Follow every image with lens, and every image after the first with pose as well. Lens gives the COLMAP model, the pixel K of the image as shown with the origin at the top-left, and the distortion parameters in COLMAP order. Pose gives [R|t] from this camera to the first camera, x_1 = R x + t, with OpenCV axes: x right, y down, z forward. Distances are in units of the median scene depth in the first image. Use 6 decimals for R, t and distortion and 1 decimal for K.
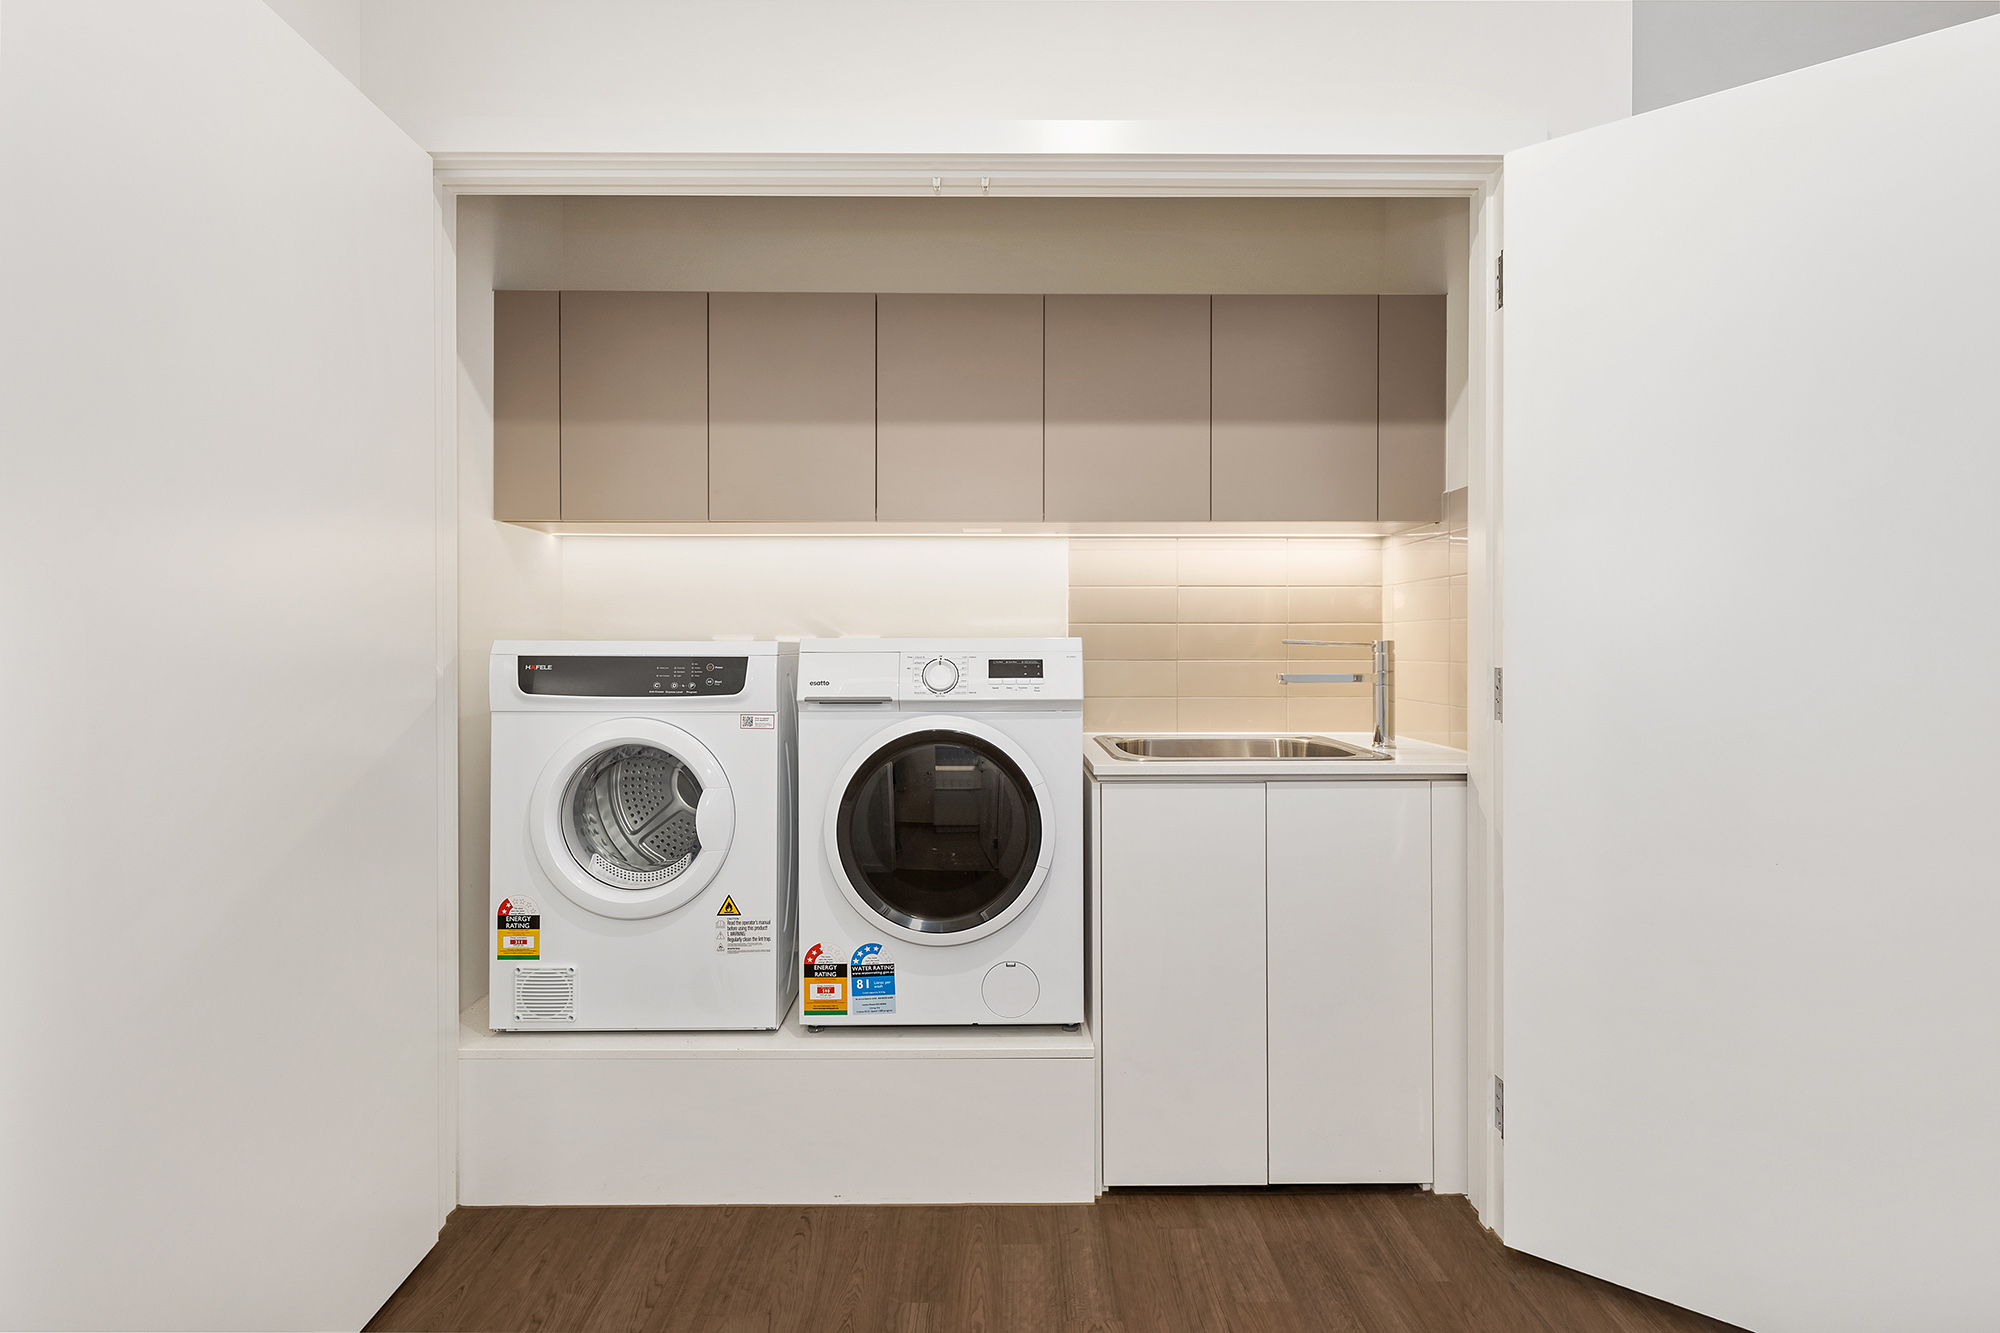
lens RADIAL K [[894.1, 0, 998.0], [0, 894.1, 657.5], [0, 0, 1]] dist [0.002117, 0.000112]
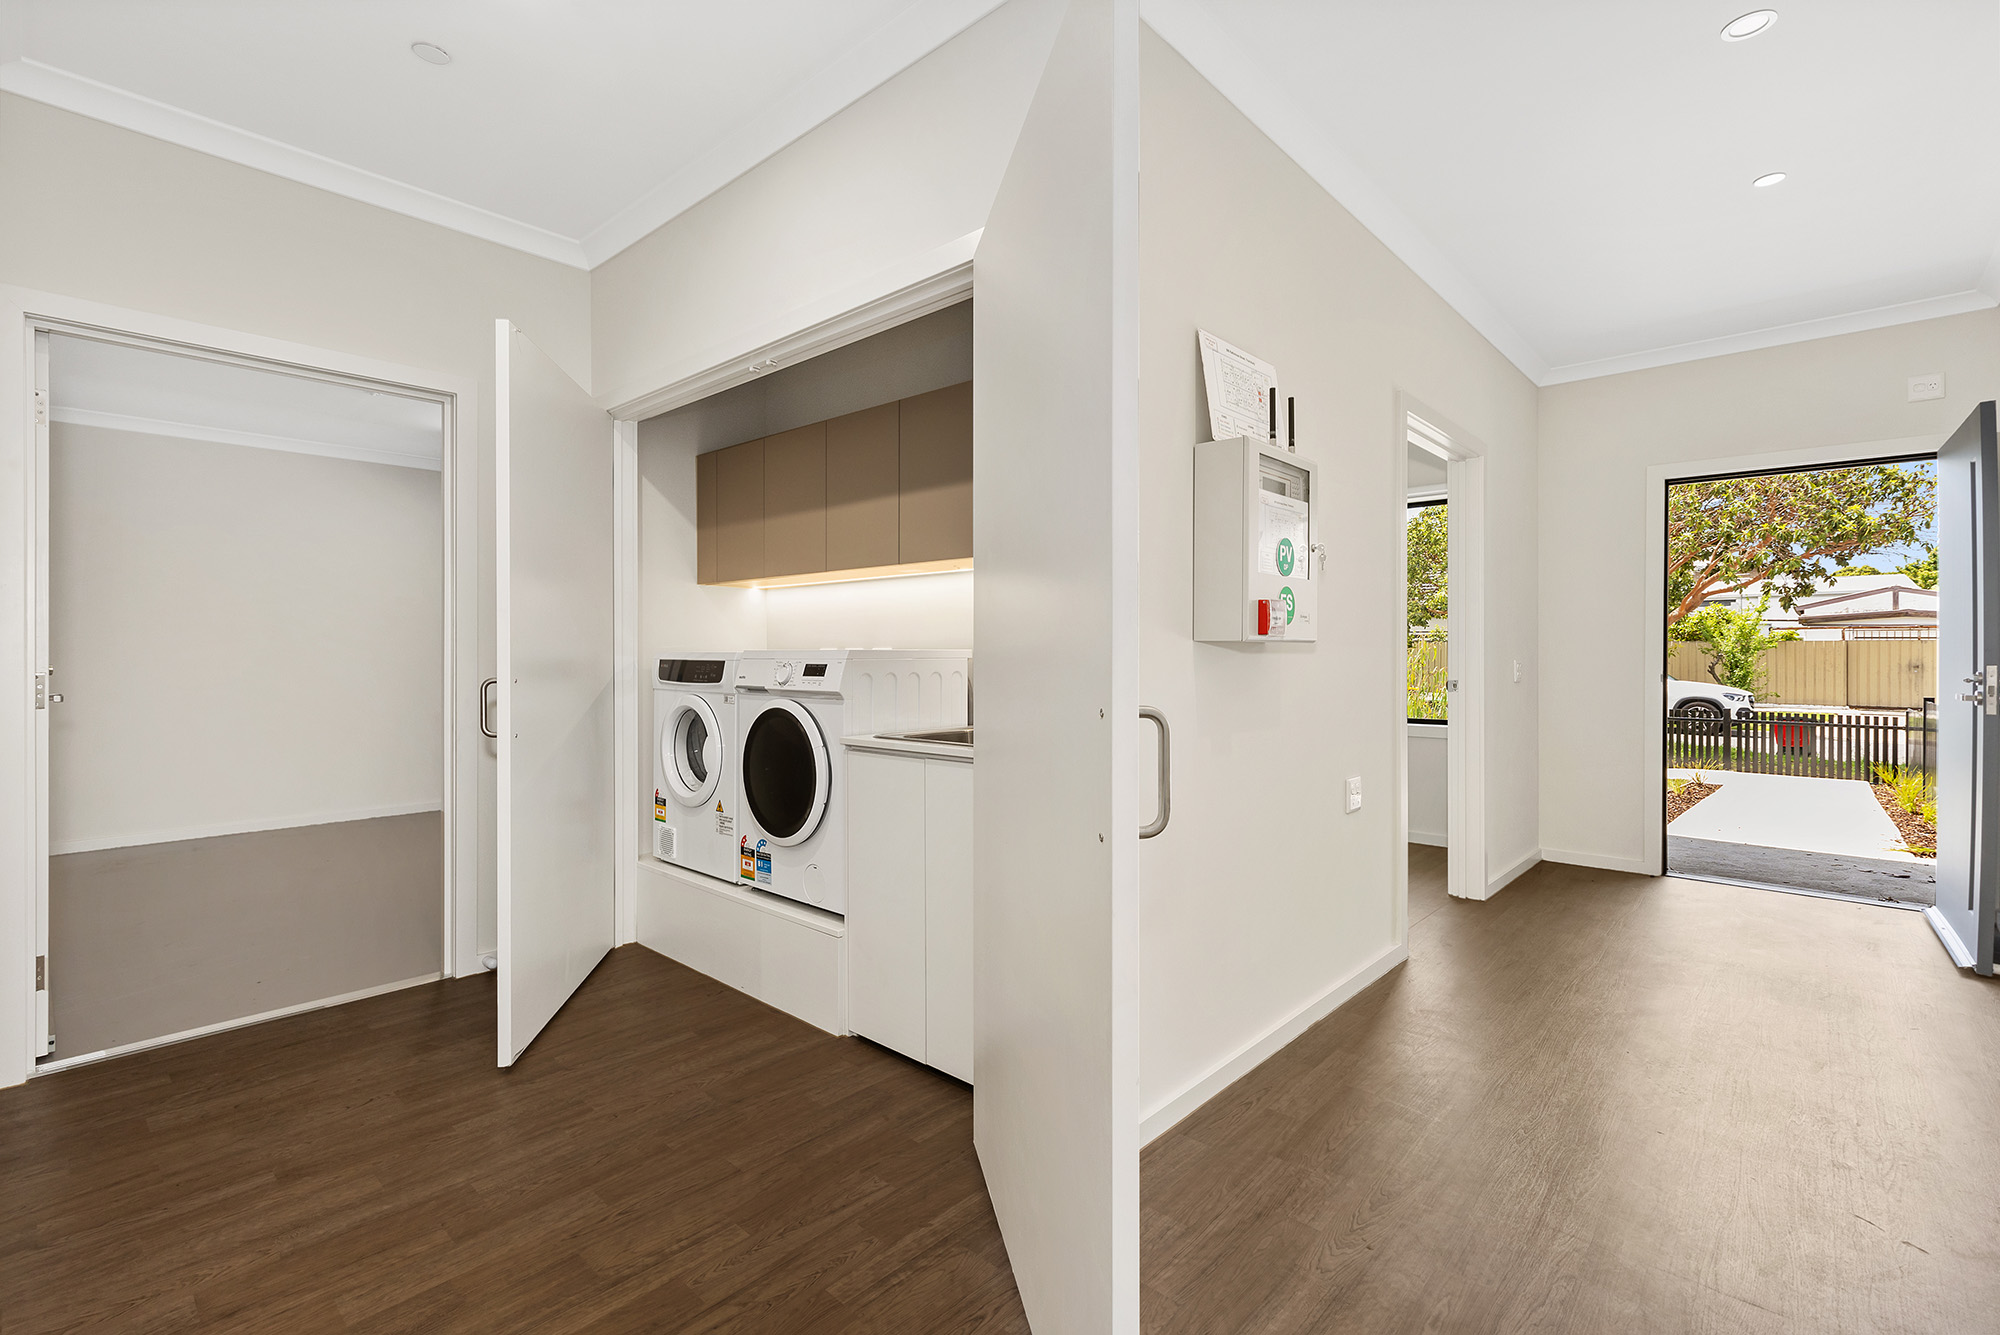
lens RADIAL K [[894.1, 0, 987.7], [0, 894.1, 660.6], [0, 0, 1]] dist [0.002117, 0.000112]
pose [[0.731672, 0.006325, -0.681628, 1.253613], [-0.008343, 0.999965, 0.000324, -0.006642], [0.681606, 0.005450, 0.731699, 0.094391]]
